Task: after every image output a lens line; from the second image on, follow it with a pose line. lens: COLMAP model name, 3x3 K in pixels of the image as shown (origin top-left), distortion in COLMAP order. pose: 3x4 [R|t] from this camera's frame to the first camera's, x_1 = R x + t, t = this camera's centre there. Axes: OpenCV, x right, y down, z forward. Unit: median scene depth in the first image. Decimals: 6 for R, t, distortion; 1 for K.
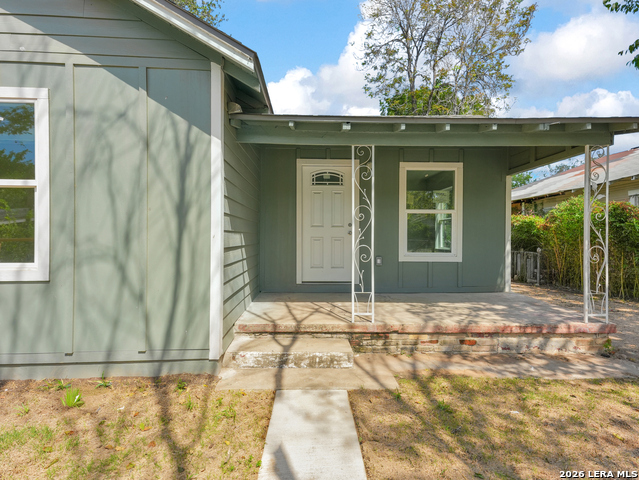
lens RADIAL K [[328.2, 0, 320.6], [0, 328.2, 239.5], [0, 0, 1]] dist [0.000891, 0.000014]
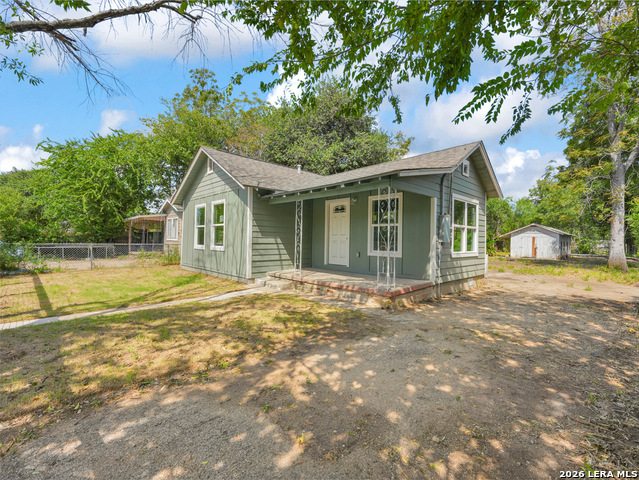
lens RADIAL K [[286.9, 0, 320.5], [0, 286.9, 240.8], [0, 0, 1]] dist [-0.002473, -0.000131]
pose [[0.652017, 0.006152, -0.758179, 1.188142], [-0.016434, 0.999847, -0.006020, 0.005882], [0.758026, 0.016385, 0.652018, -0.136108]]
